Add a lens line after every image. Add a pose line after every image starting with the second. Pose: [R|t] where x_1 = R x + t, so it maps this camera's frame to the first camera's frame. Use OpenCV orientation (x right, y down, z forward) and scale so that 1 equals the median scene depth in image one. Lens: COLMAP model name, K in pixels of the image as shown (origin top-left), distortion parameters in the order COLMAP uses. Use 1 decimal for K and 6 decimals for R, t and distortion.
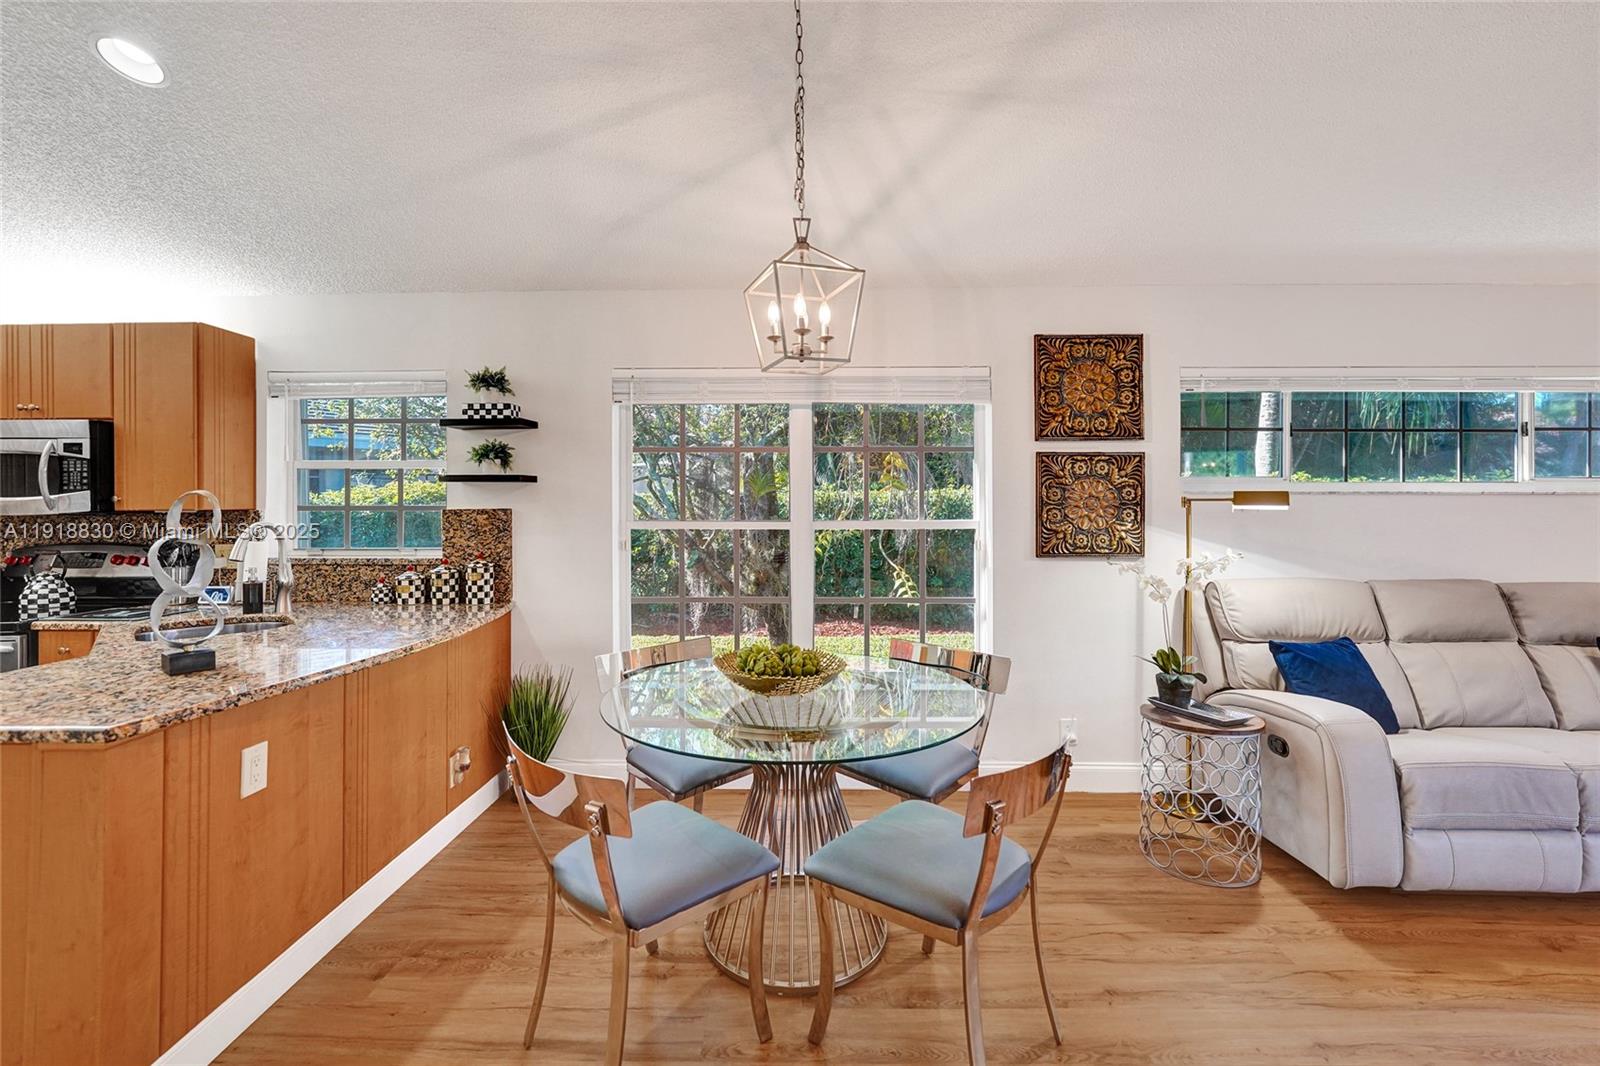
lens RADIAL K [[657.0, 0, 793.3], [0, 657.0, 506.7], [0, 0, 1]] dist [-0.003405, 0.000495]
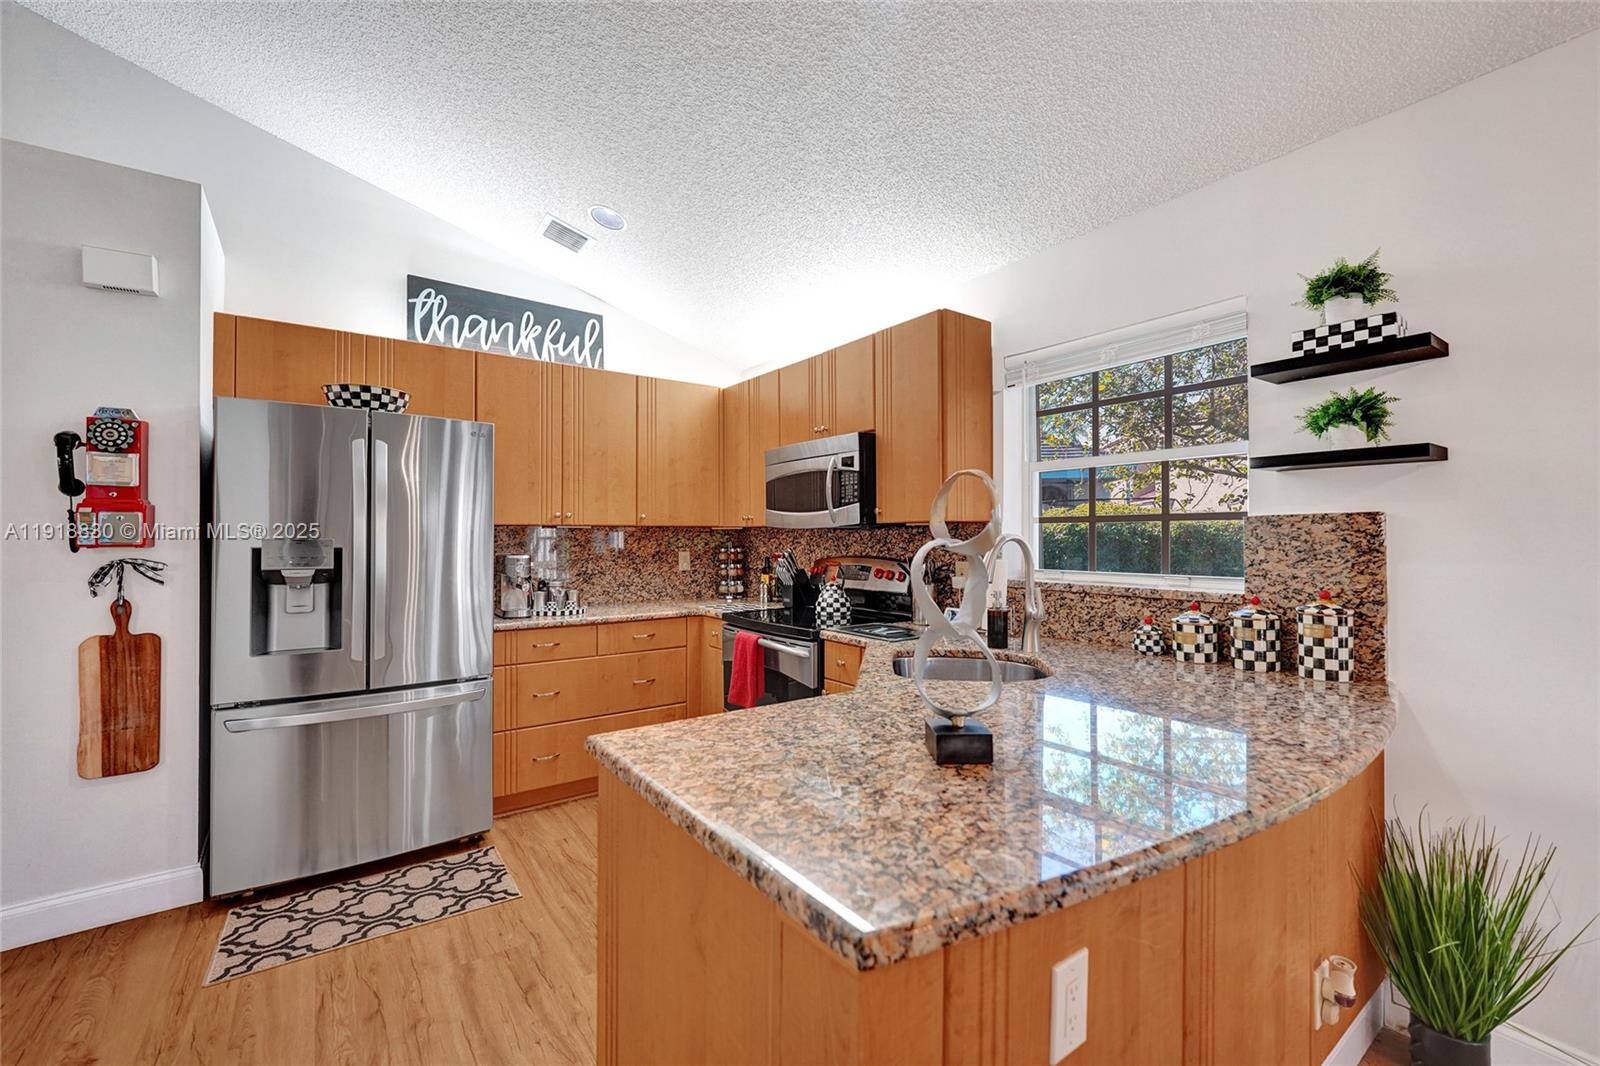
lens RADIAL K [[663.5, 0, 797.7], [0, 663.5, 534.3], [0, 0, 1]] dist [-0.027672, 0.003454]
pose [[0.603253, -0.001916, -0.797548, -0.306254], [0.001903, 0.999998, -0.000963, 0.022287], [0.797548, -0.000936, 0.603255, 0.297506]]
